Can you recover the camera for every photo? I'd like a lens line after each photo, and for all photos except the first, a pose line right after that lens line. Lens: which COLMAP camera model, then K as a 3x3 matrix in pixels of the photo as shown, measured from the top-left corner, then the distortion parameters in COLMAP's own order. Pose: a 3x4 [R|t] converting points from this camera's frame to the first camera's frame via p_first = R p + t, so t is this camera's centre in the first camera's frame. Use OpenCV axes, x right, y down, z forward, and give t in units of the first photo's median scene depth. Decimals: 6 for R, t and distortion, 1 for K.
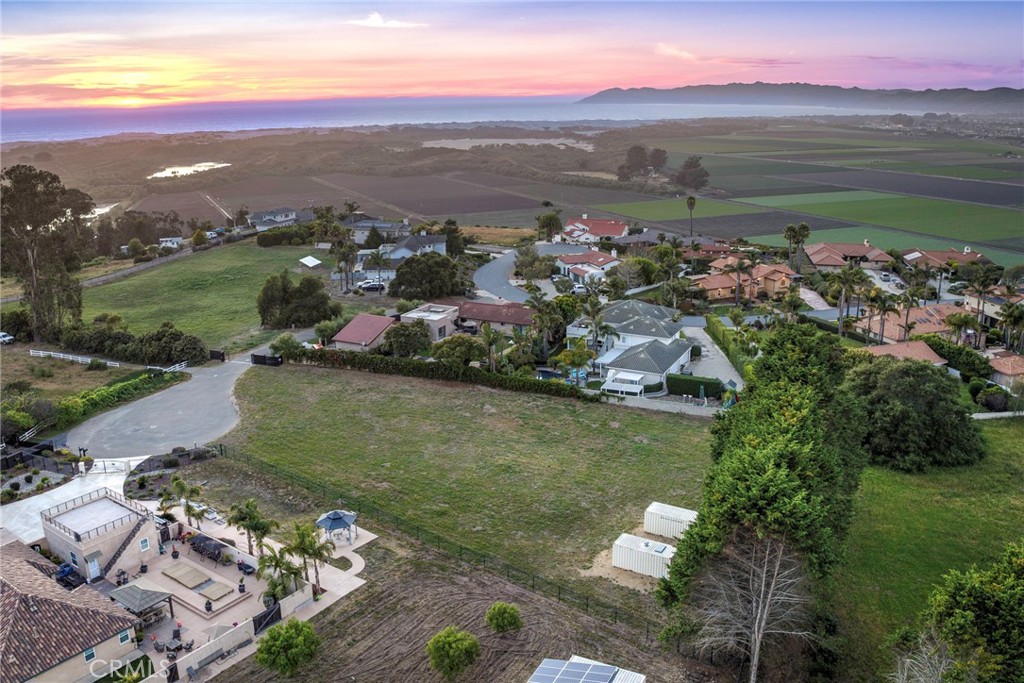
lens RADIAL K [[847.3, 0, 517.5], [0, 847.3, 340.9], [0, 0, 1]] dist [-0.094609, -0.035955]
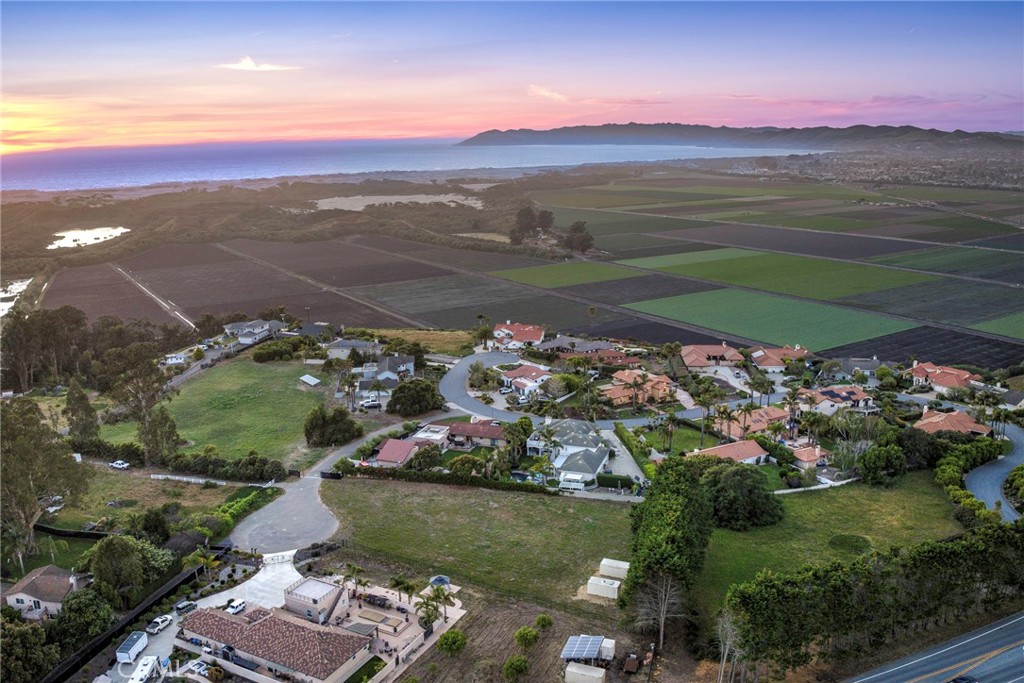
lens RADIAL K [[847.3, 0, 517.0], [0, 847.3, 341.8], [0, 0, 1]] dist [-0.094609, -0.035955]
pose [[0.990425, -0.036638, 0.133099, -0.162292], [0.042518, 0.998229, -0.041604, -0.137116], [-0.131339, 0.046865, 0.990229, -0.530846]]
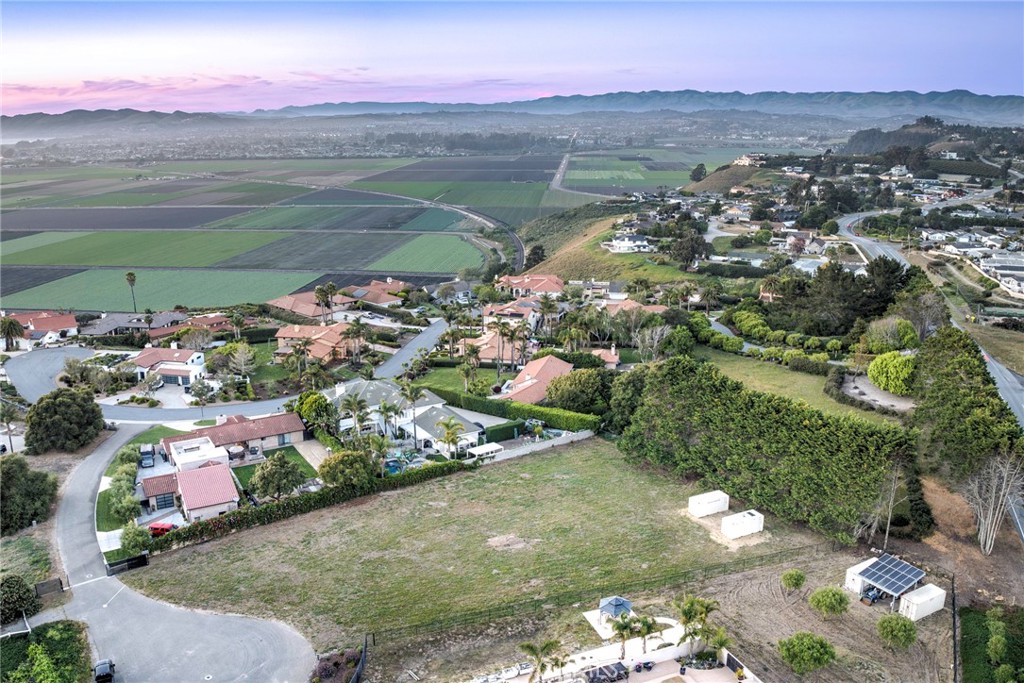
lens RADIAL K [[847.3, 0, 518.5], [0, 847.3, 336.2], [0, 0, 1]] dist [-0.094609, -0.035955]
pose [[0.528120, -0.202118, 0.824765, -0.693636], [0.227815, 0.969379, 0.091681, -0.170582], [-0.818040, 0.139475, 0.557994, 0.240331]]
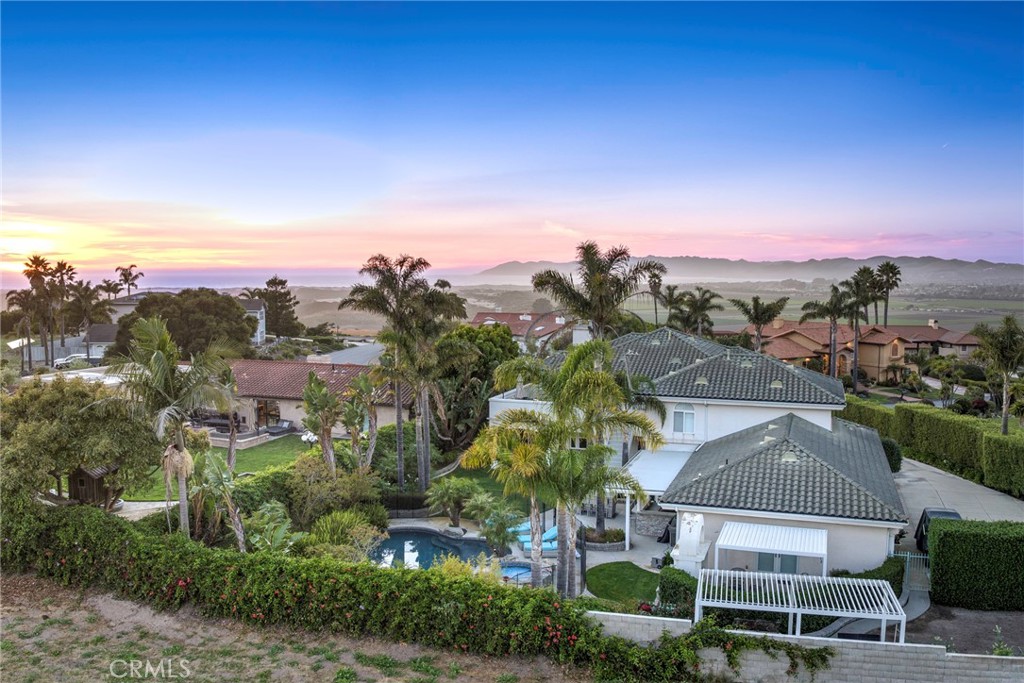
lens RADIAL K [[847.3, 0, 519.8], [0, 847.3, 338.1], [0, 0, 1]] dist [-0.094609, -0.035955]
pose [[0.992900, 0.002511, 0.118923, 0.031469], [0.021540, 0.979453, -0.200520, 0.029211], [-0.116983, 0.201658, 0.972445, 0.700234]]
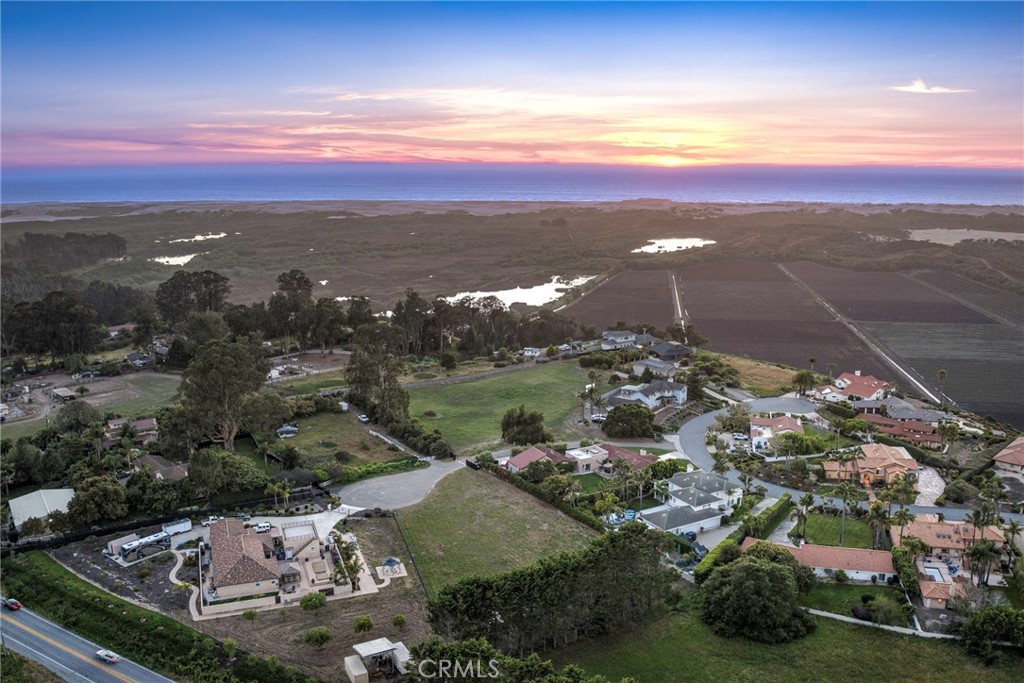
lens RADIAL K [[847.3, 0, 517.1], [0, 847.3, 340.7], [0, 0, 1]] dist [-0.094609, -0.035955]
pose [[0.824403, 0.119064, -0.553338, 0.662499], [-0.158607, 0.987052, -0.023916, -0.192120], [0.543326, 0.107479, 0.832614, -0.363161]]
